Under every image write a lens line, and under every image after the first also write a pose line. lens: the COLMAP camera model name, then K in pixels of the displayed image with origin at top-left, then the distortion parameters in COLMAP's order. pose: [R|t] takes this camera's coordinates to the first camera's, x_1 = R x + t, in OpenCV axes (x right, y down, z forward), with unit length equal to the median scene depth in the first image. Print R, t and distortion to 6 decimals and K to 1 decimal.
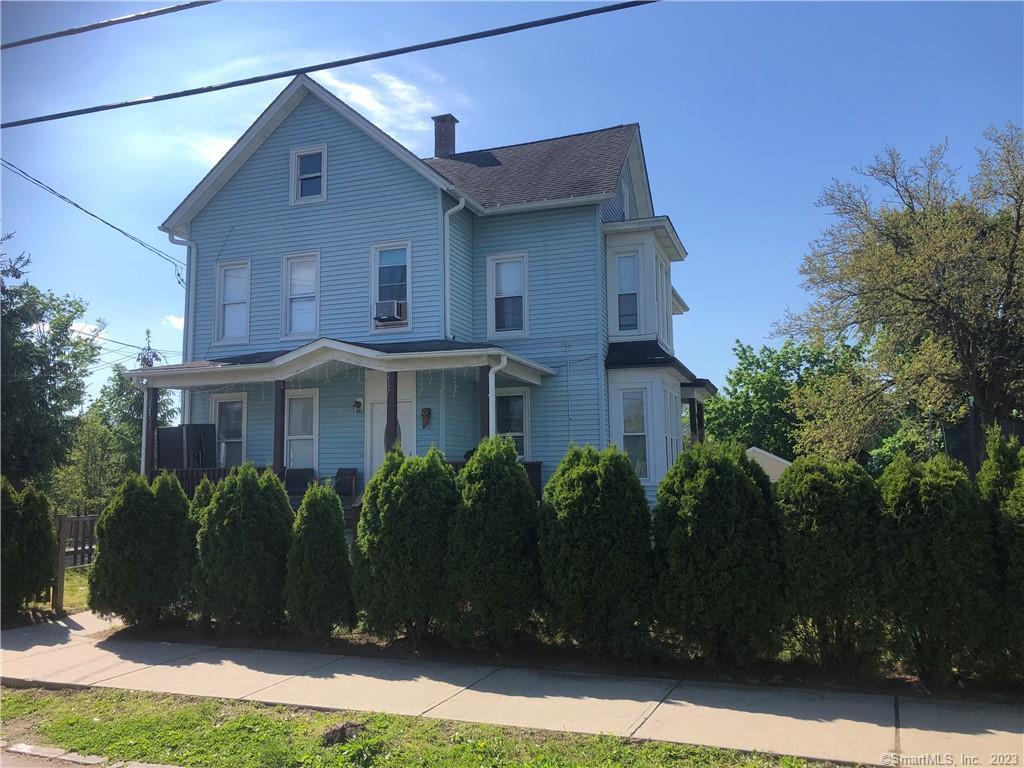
lens RADIAL K [[829.5, 0, 507.4], [0, 829.5, 386.3], [0, 0, 1]] dist [-0.004267, 0.008633]
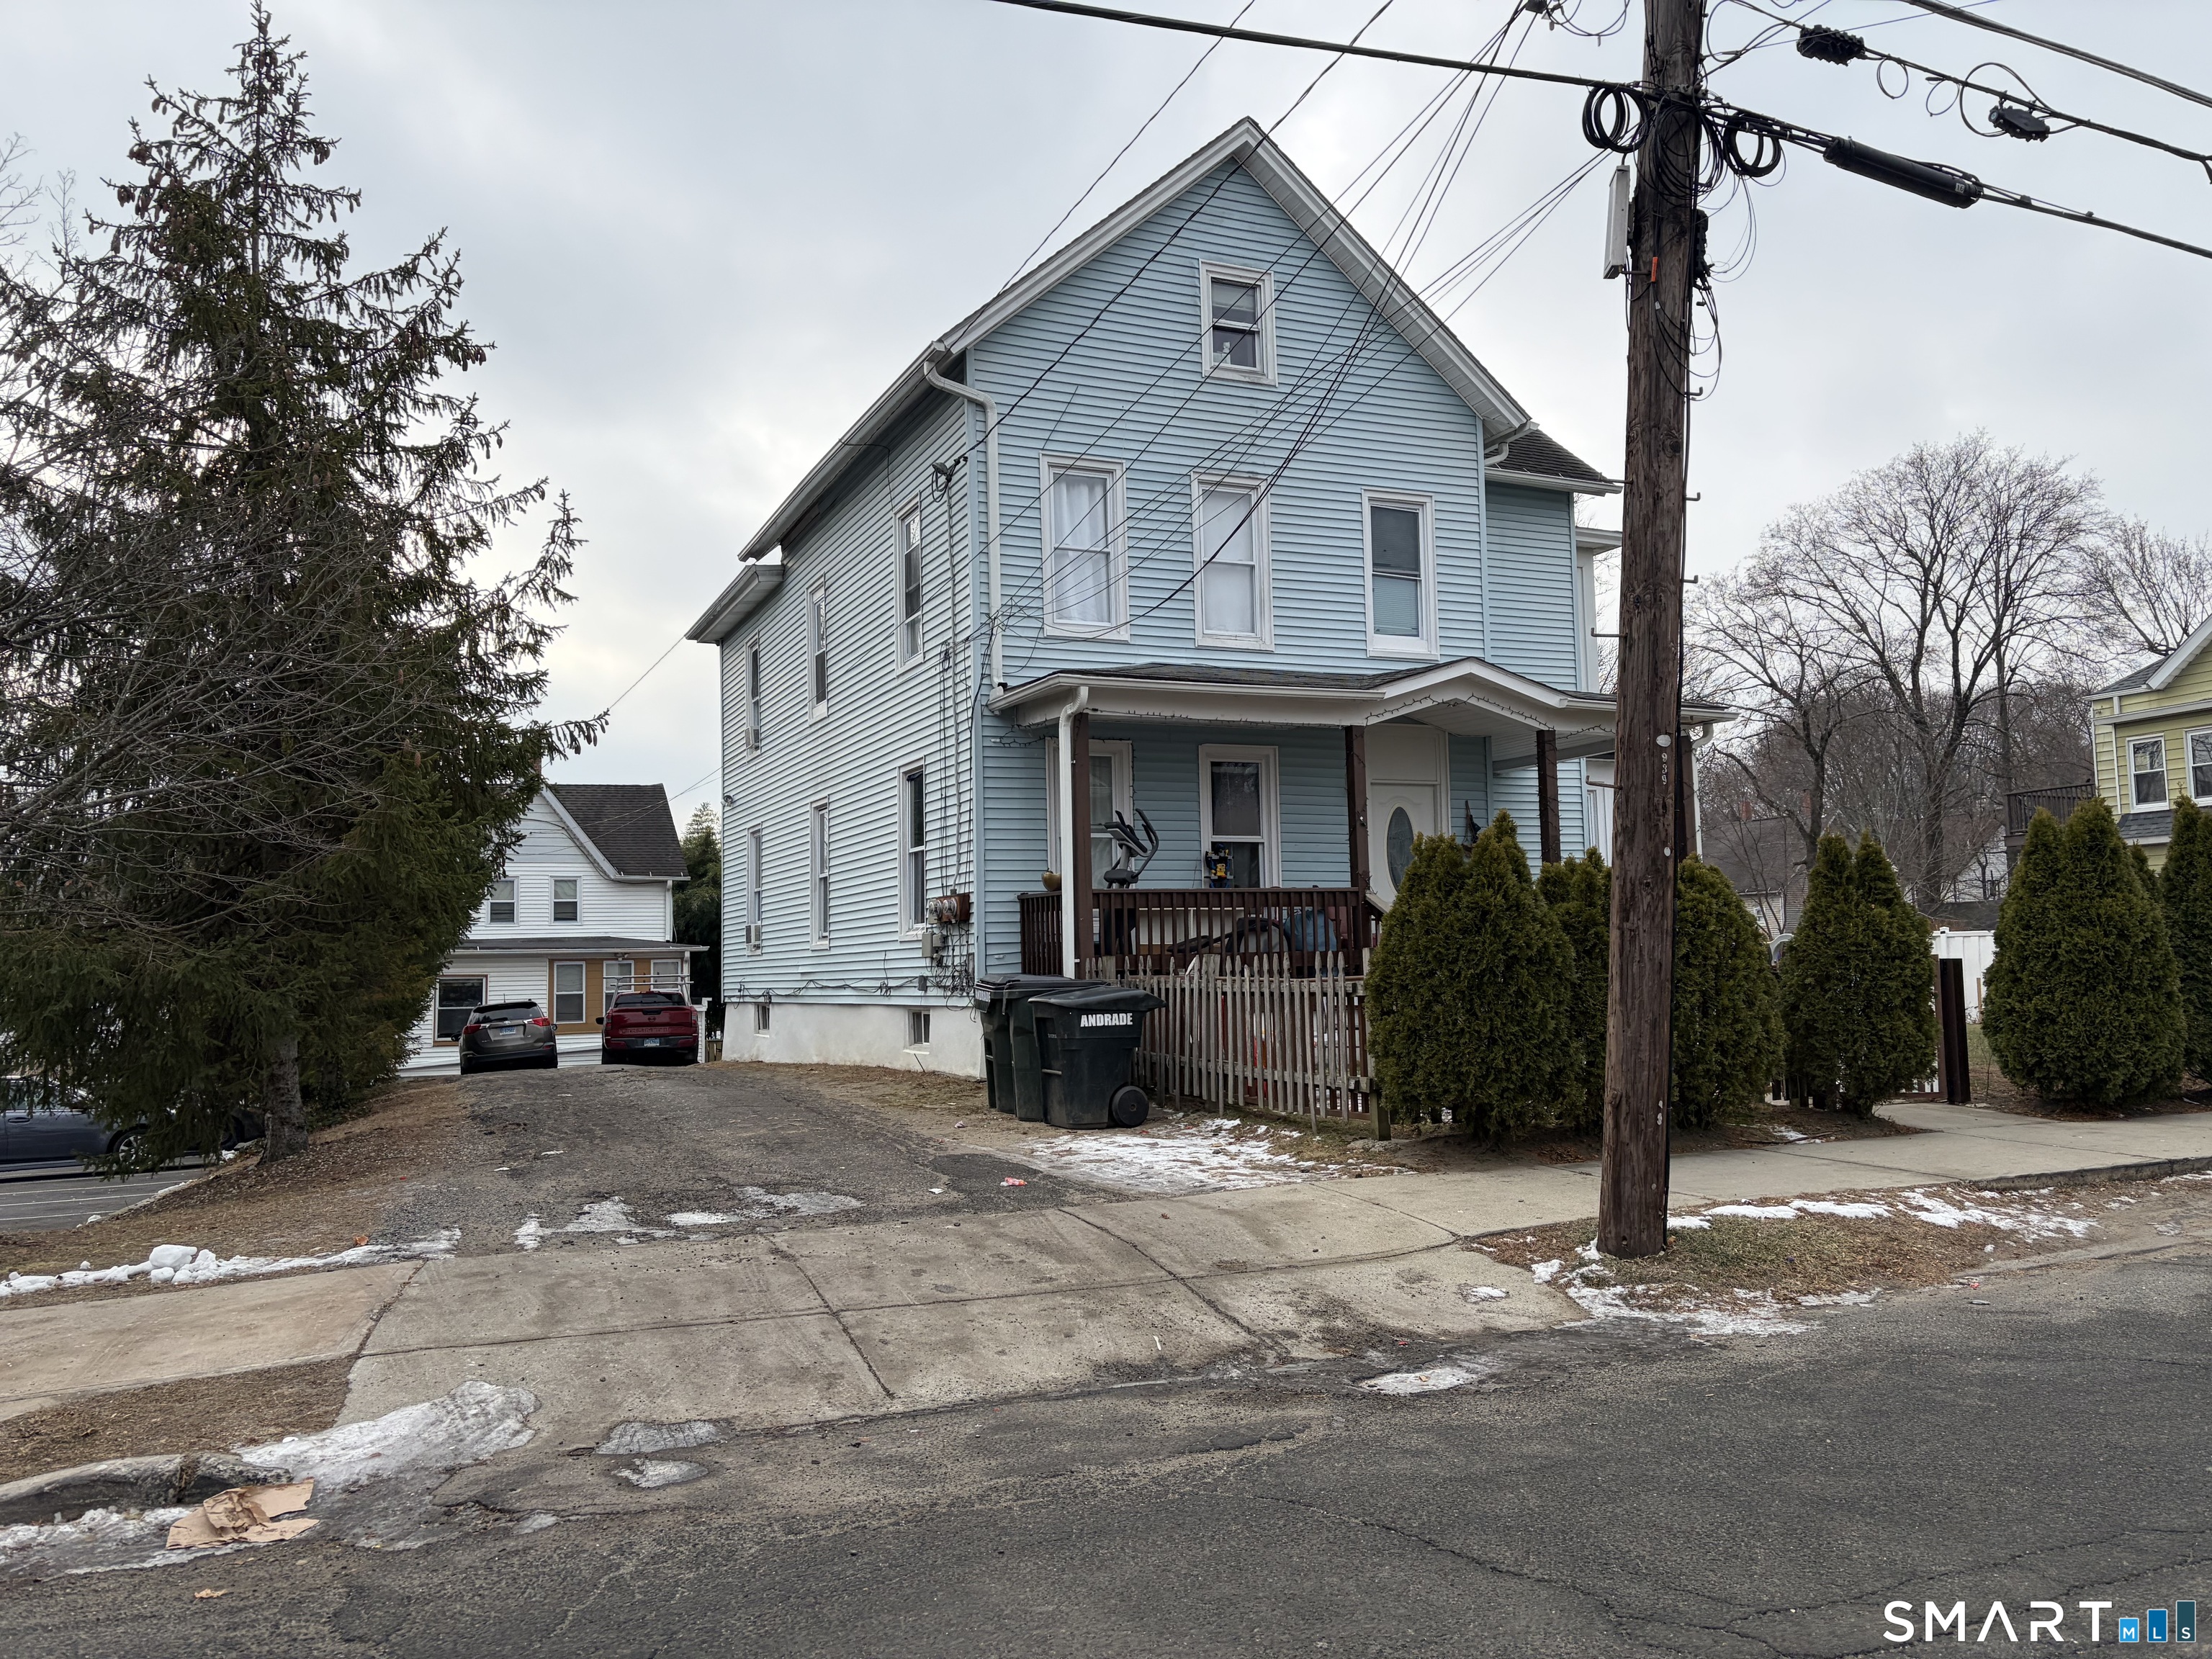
lens RADIAL K [[1664.7, 0, 1109.5], [0, 1664.7, 870.7], [0, 0, 1]] dist [-0.003101, -0.000991]
pose [[0.718202, 0.033291, 0.695038, -0.990374], [-0.054338, 0.998488, 0.008324, 0.073691], [-0.693710, -0.043745, 0.718925, 0.312413]]
